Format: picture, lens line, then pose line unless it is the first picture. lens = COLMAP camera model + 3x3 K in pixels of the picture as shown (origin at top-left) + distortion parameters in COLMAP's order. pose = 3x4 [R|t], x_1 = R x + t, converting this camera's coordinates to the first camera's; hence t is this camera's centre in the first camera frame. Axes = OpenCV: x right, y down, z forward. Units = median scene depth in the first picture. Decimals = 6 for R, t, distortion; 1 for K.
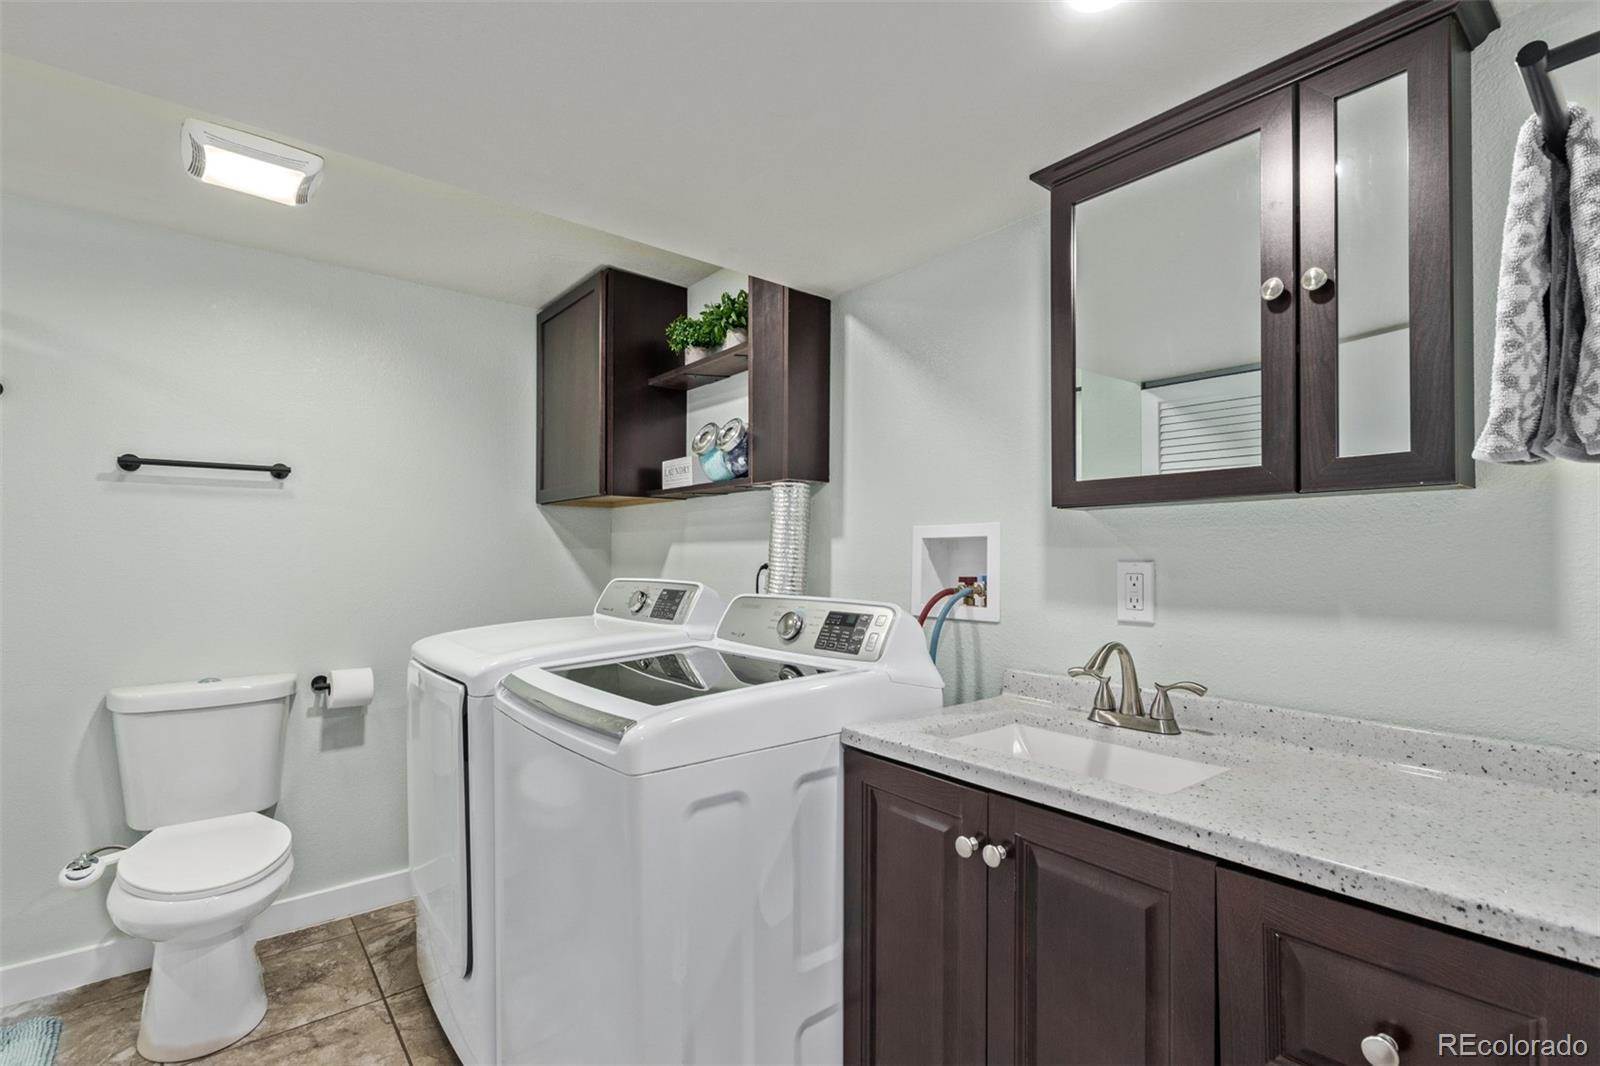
lens RADIAL K [[744.4, 0, 801.1], [0, 744.4, 534.8], [0, 0, 1]] dist [0.008768, -0.002209]
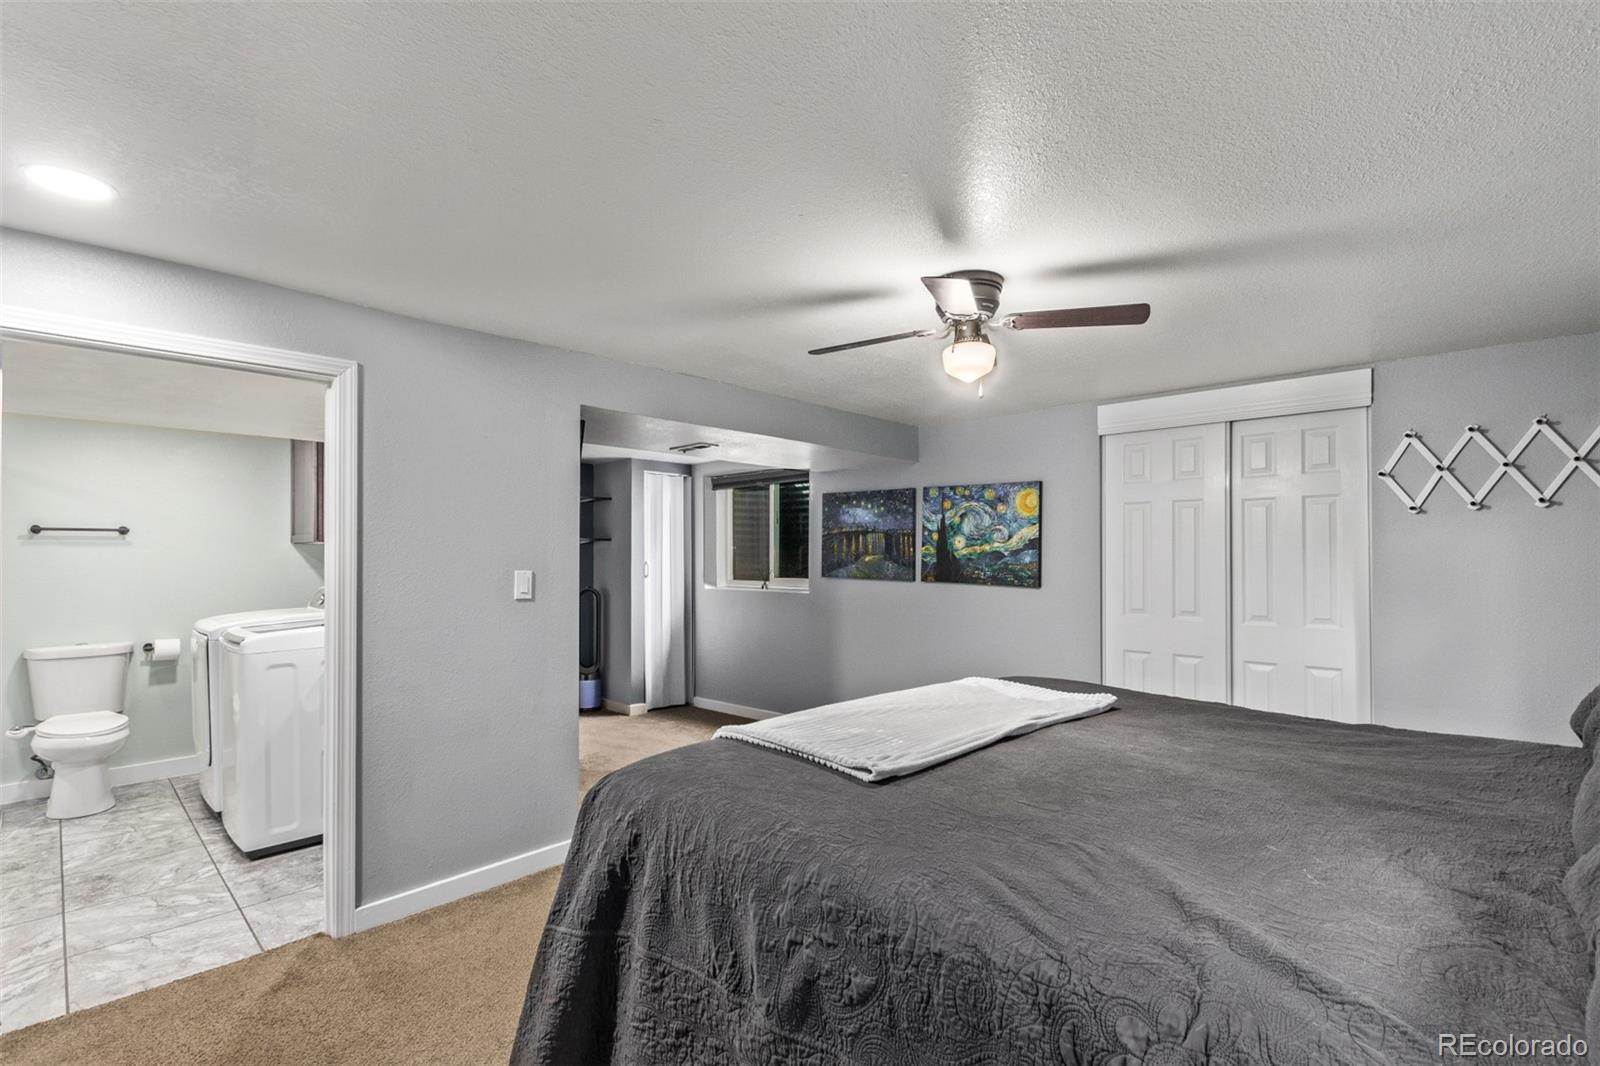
lens RADIAL K [[736.0, 0, 792.1], [0, 736.0, 537.8], [0, 0, 1]] dist [0.001393, -0.000045]
pose [[0.994222, -0.003773, 0.107275, 0.764099], [0.003820, 0.999993, -0.000236, -0.063946], [-0.107273, 0.000645, 0.994229, -1.004507]]
